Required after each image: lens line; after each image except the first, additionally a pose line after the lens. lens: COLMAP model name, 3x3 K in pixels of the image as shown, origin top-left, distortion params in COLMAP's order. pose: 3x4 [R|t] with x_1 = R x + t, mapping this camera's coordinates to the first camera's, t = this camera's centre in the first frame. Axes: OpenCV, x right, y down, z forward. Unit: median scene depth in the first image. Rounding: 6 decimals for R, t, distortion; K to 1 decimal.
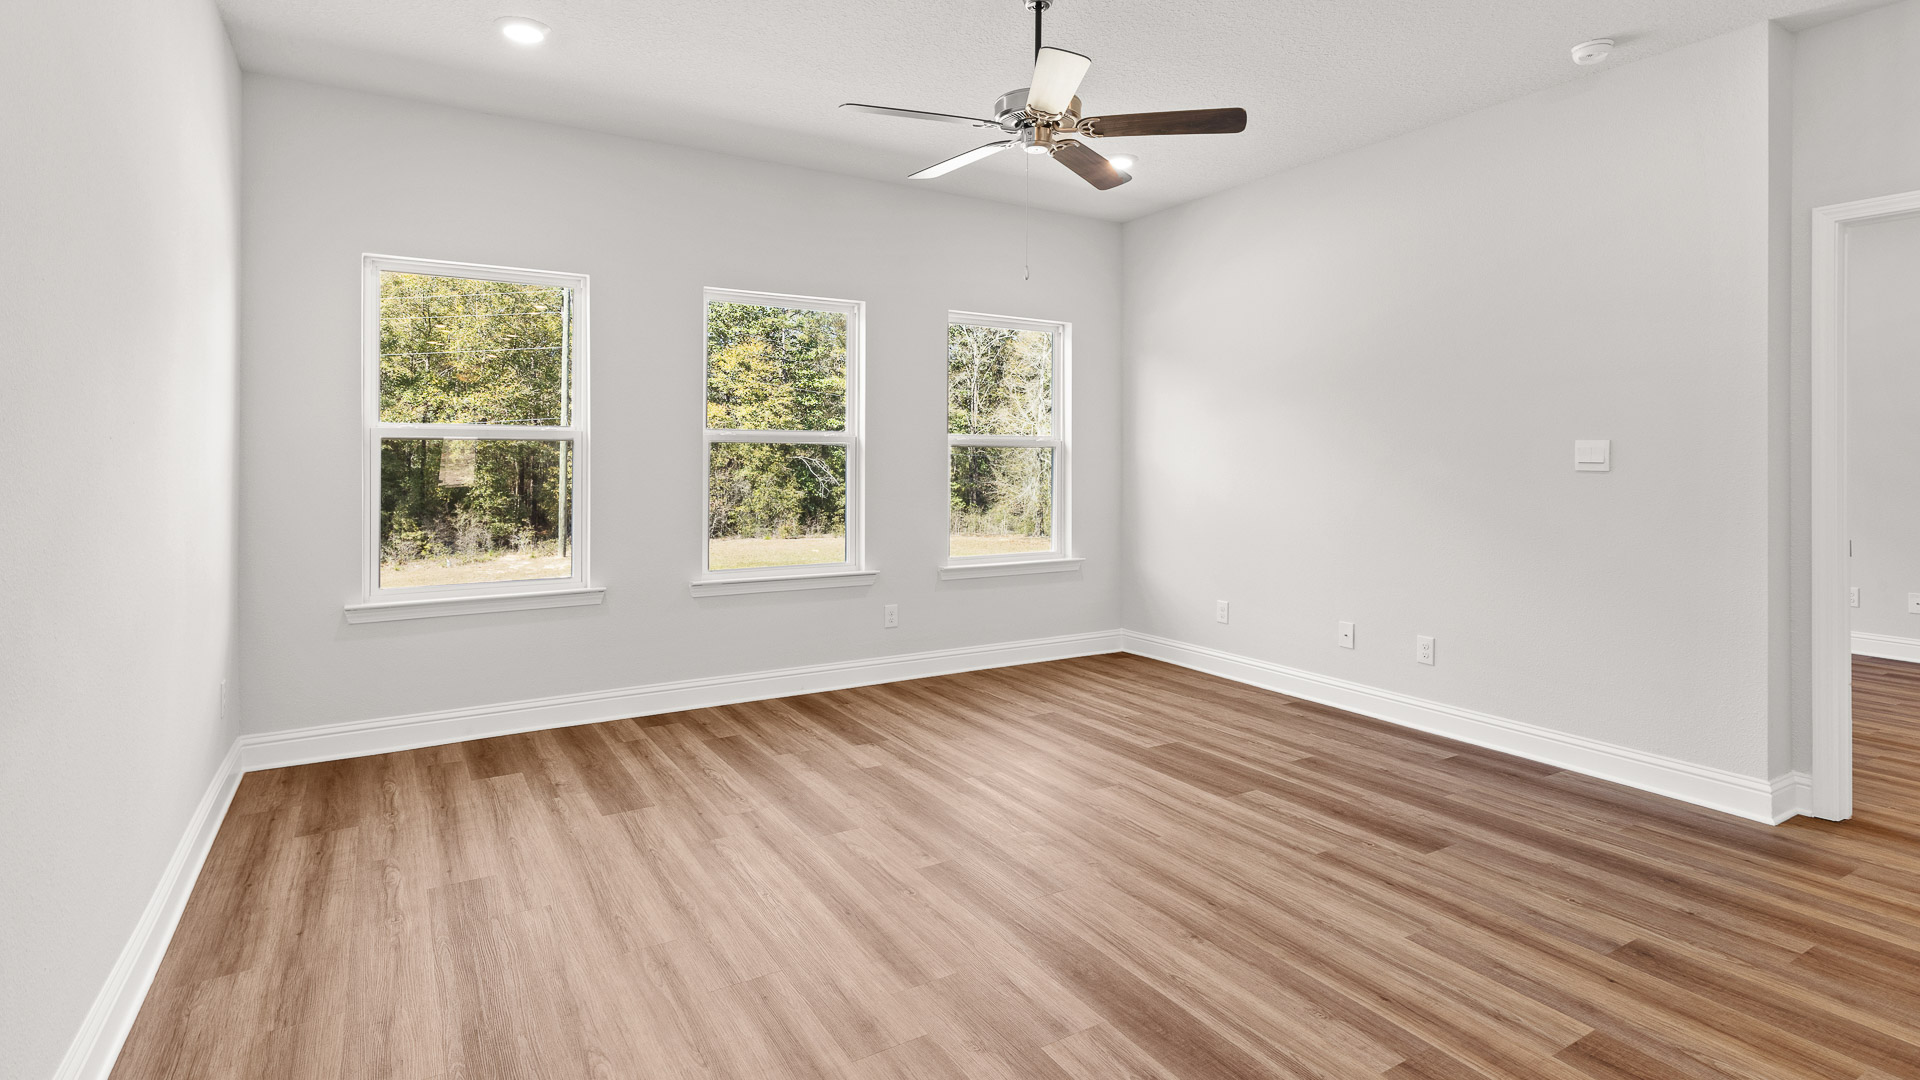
lens RADIAL K [[930.5, 0, 961.8], [0, 930.5, 452.8], [0, 0, 1]] dist [-0.000983, -0.000117]
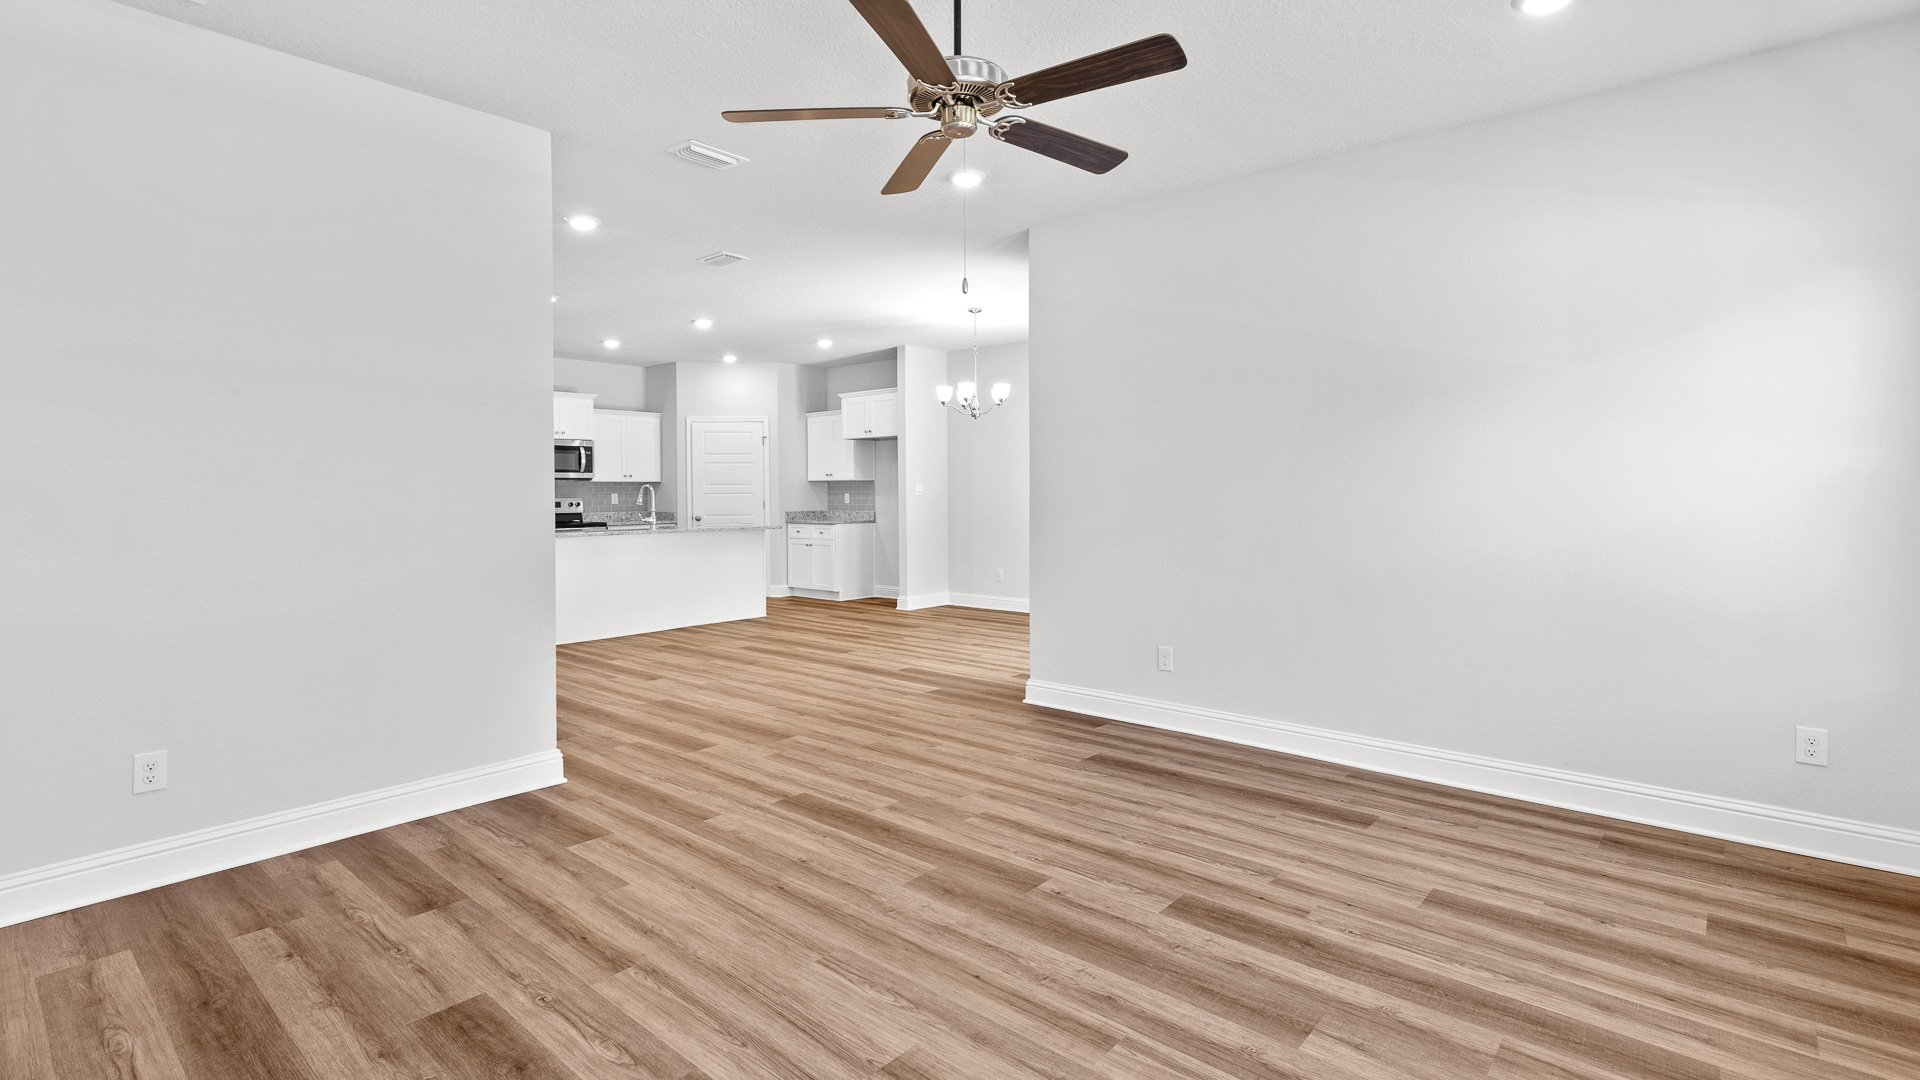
lens RADIAL K [[874.0, 0, 964.9], [0, 874.0, 498.0], [0, 0, 1]] dist [0.004476, 0.000387]
pose [[-0.953722, 0.005272, -0.300645, 0.287463], [0.003654, 0.999976, 0.005944, 0.005210], [0.300669, 0.004571, -0.953718, 1.602741]]
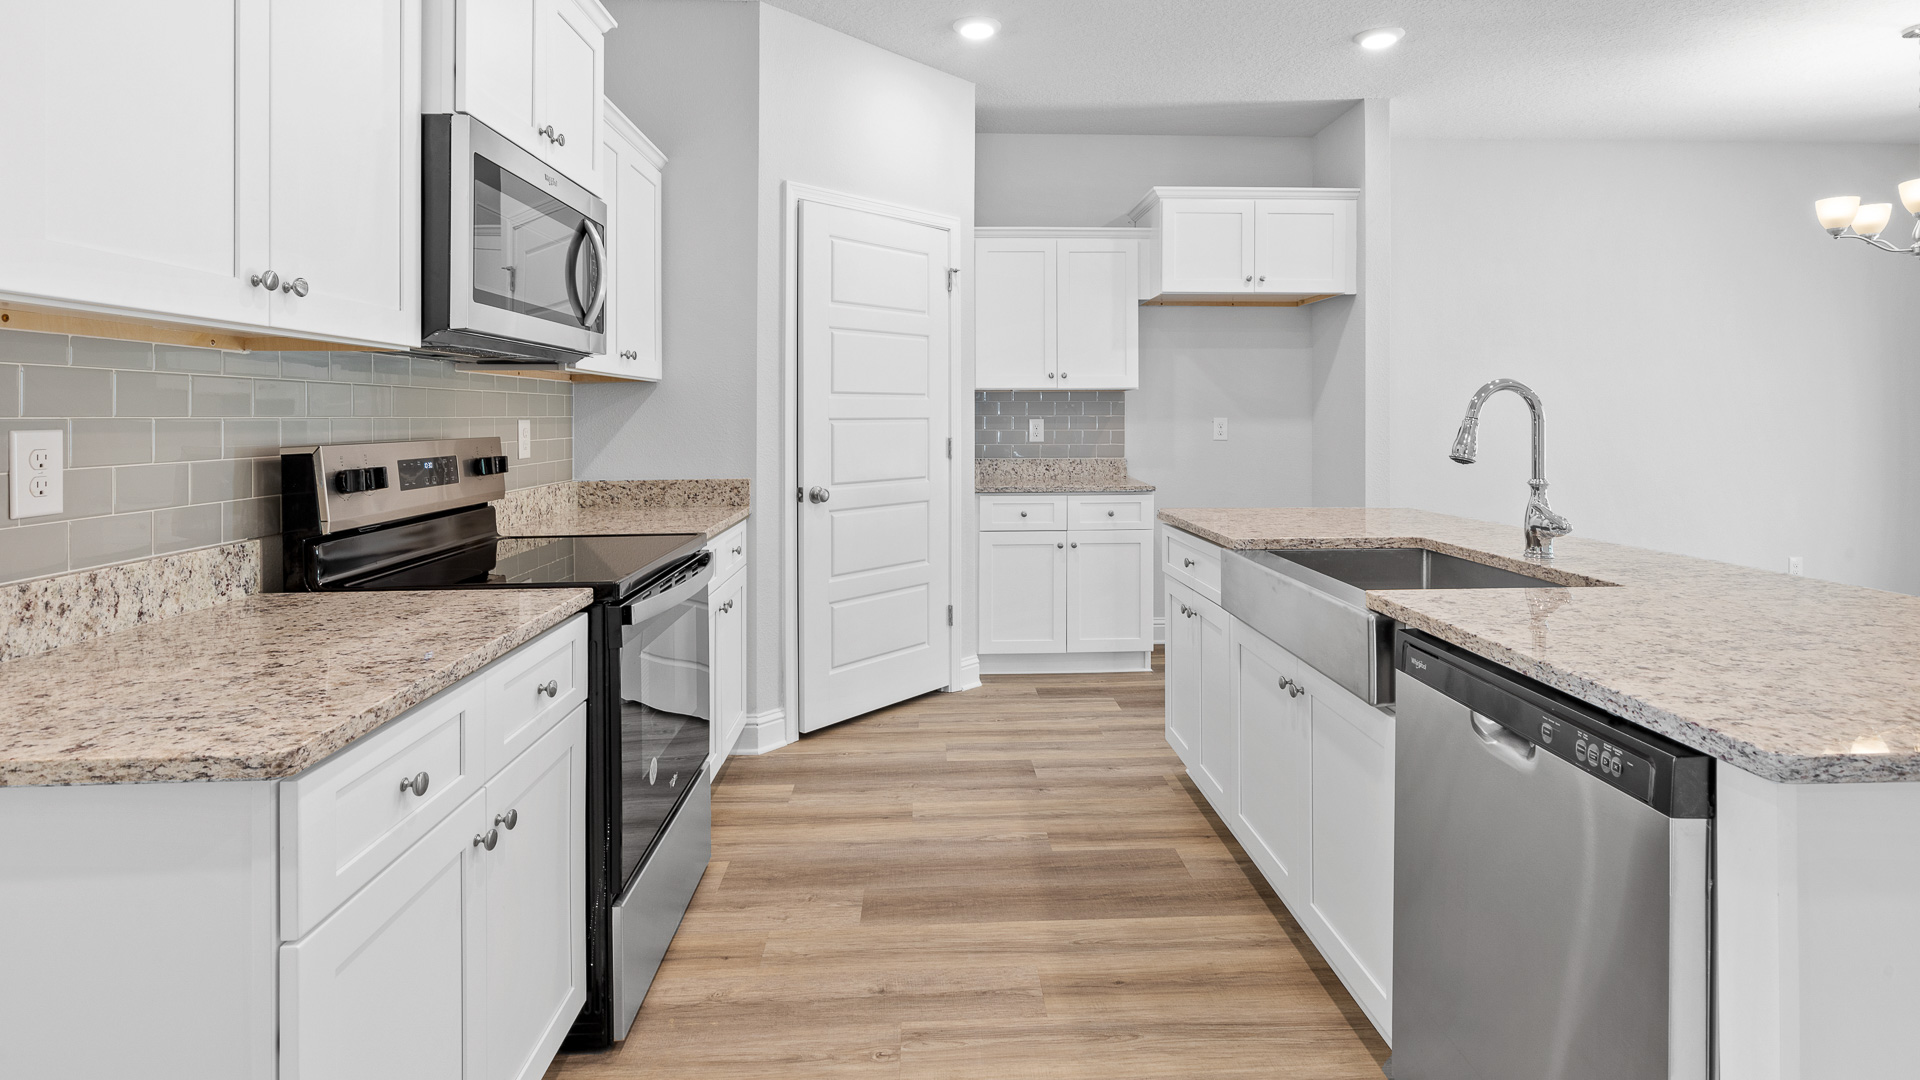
lens RADIAL K [[929.1, 0, 959.6], [0, 929.1, 418.7], [0, 0, 1]] dist [0.000518, 0.000458]
pose [[-0.487285, 0.000924, -0.873243, 1.134780], [0.004261, 0.999990, -0.001320, 0.005718], [0.873233, -0.004364, -0.487284, -0.989503]]
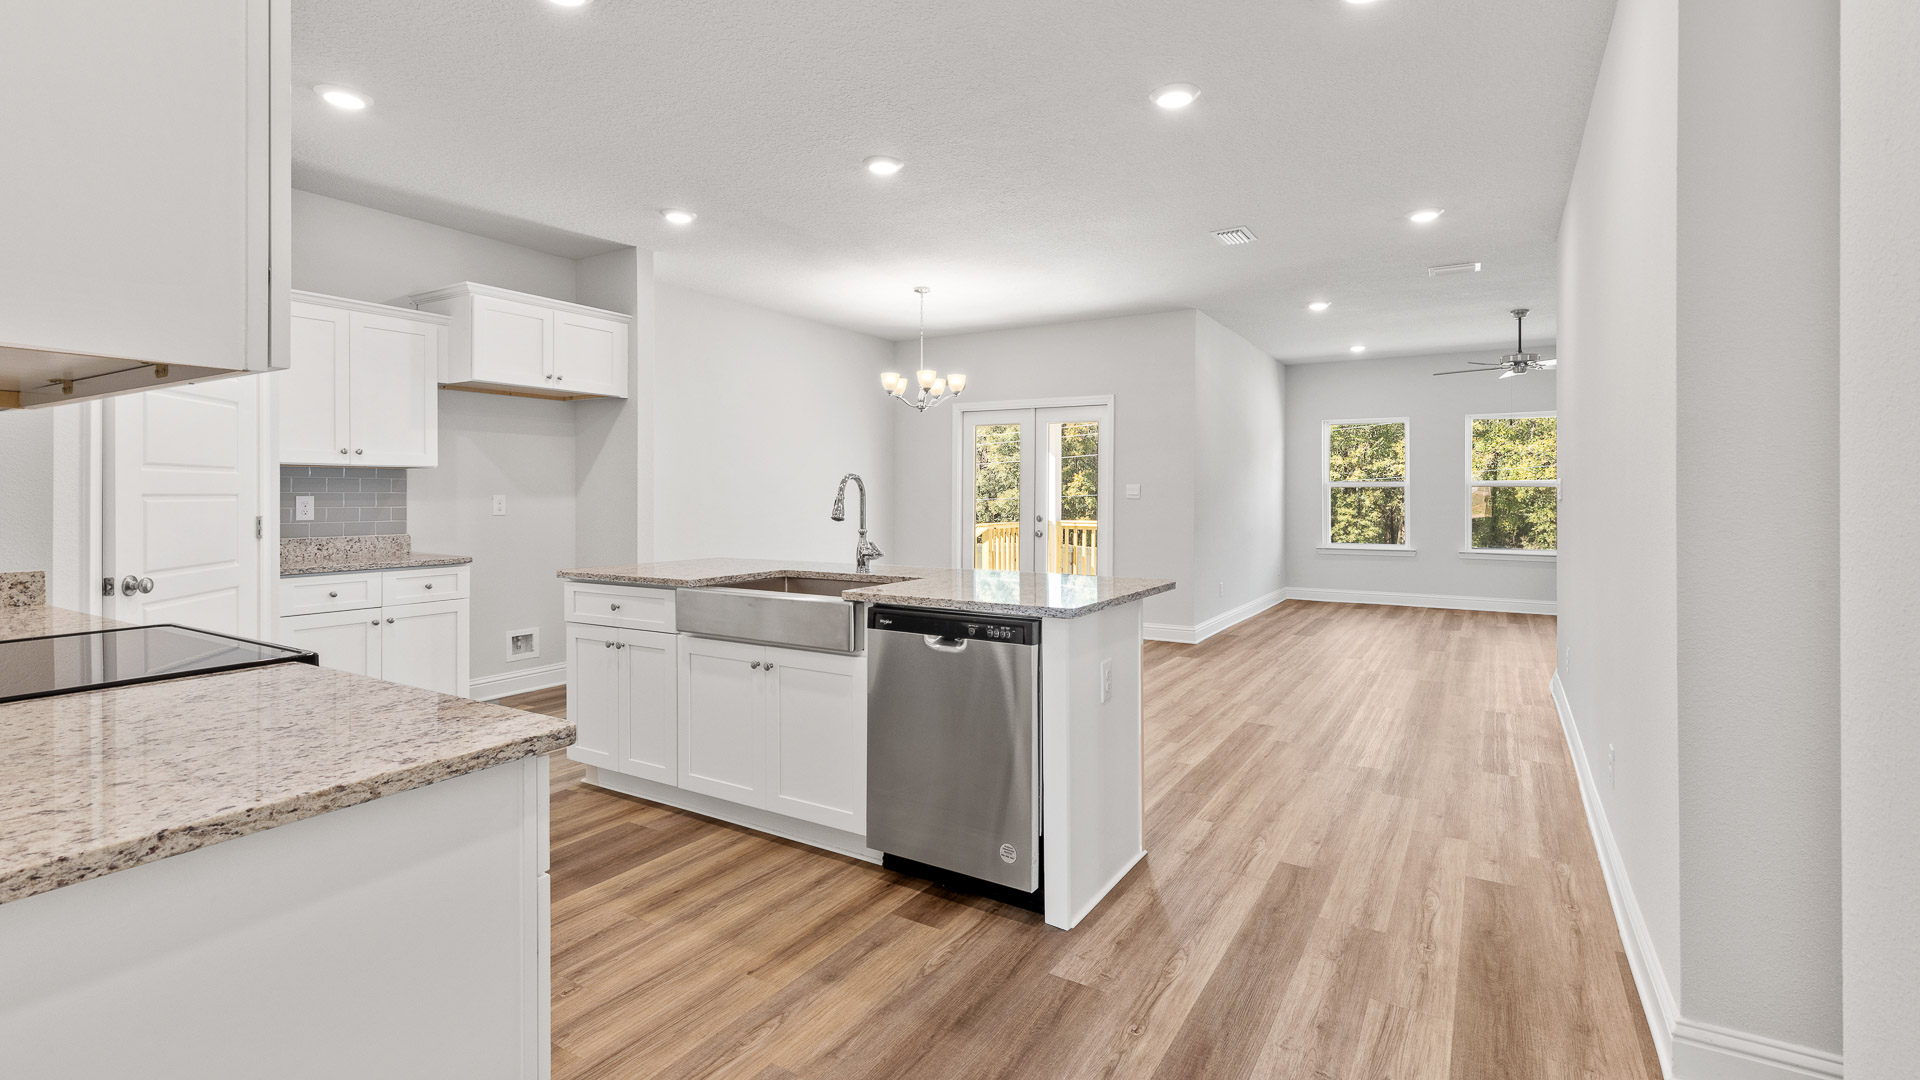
lens RADIAL K [[874.0, 0, 964.9], [0, 874.0, 498.0], [0, 0, 1]] dist [0.004476, 0.000387]
pose [[0.452344, 0.001188, -0.891843, 1.404244], [0.003182, 0.999991, 0.002946, 0.007113], [0.891838, -0.004170, 0.452336, -1.329958]]
